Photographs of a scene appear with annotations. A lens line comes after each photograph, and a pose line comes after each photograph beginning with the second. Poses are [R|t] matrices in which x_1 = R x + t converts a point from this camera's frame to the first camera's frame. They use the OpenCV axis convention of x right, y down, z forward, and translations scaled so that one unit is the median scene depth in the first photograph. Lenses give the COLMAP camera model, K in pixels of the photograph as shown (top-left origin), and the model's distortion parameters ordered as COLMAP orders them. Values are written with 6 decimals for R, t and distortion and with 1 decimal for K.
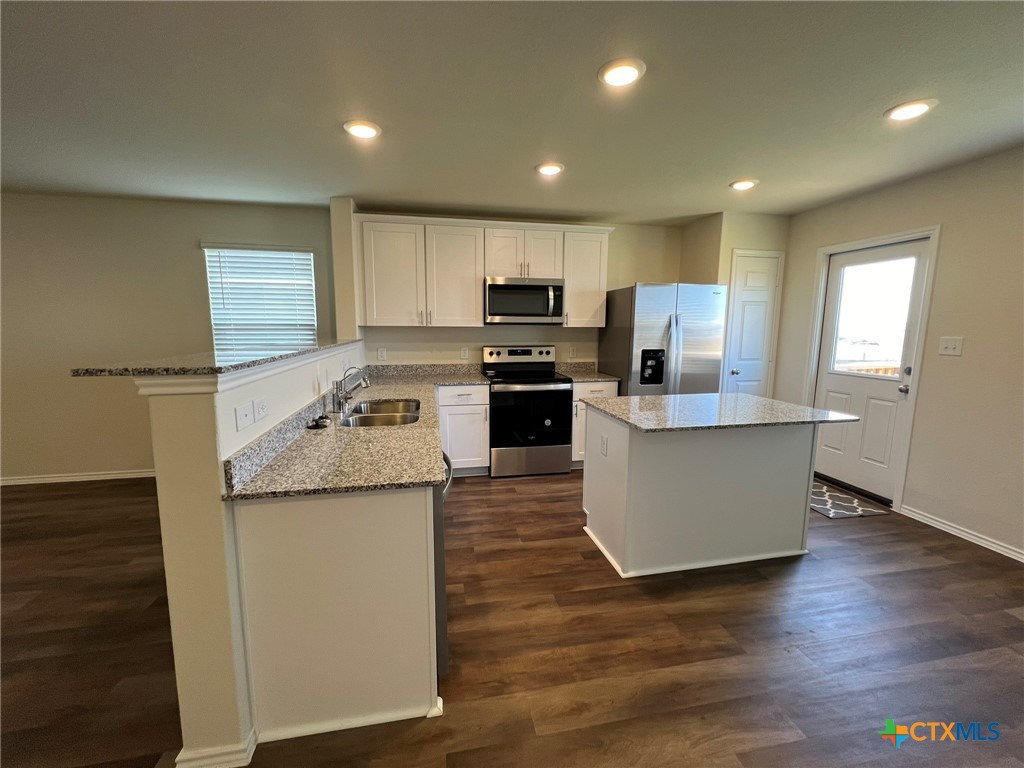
lens RADIAL K [[408.9, 0, 509.9], [0, 408.9, 381.2], [0, 0, 1]] dist [-0.002963, 0.001213]
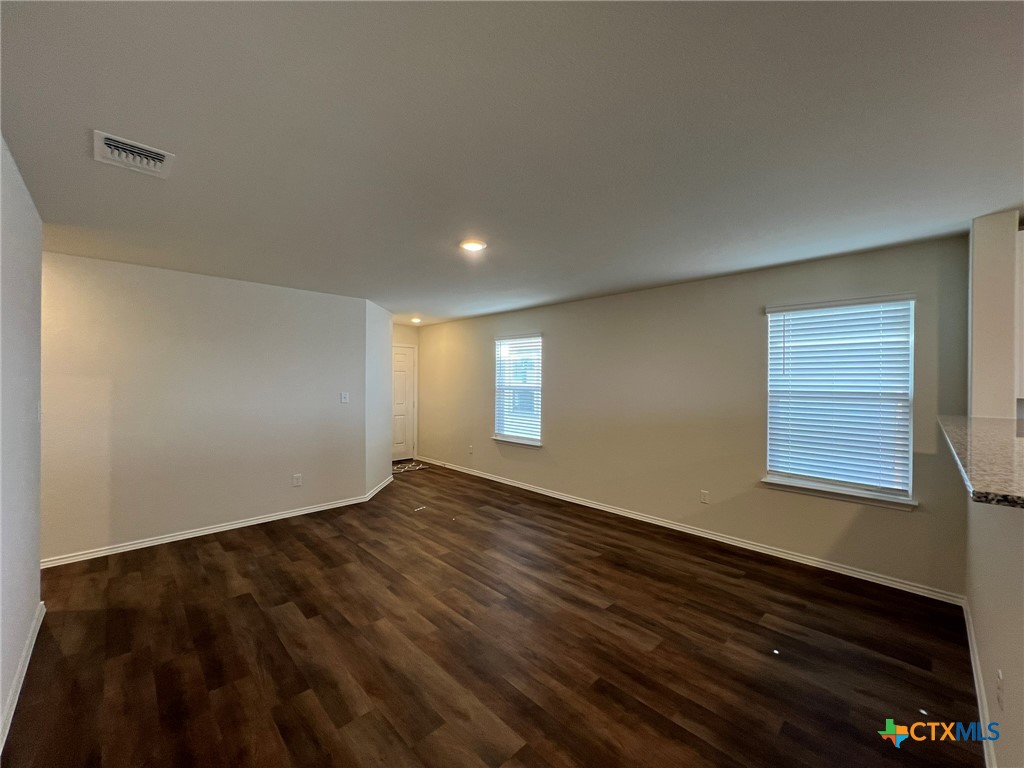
lens RADIAL K [[408.9, 0, 509.2], [0, 408.9, 380.8], [0, 0, 1]] dist [-0.002963, 0.001213]
pose [[0.547166, -0.001932, -0.837022, -0.276668], [-0.115973, 0.990177, -0.078098, -0.020424], [0.828951, 0.139804, 0.541567, -0.014631]]
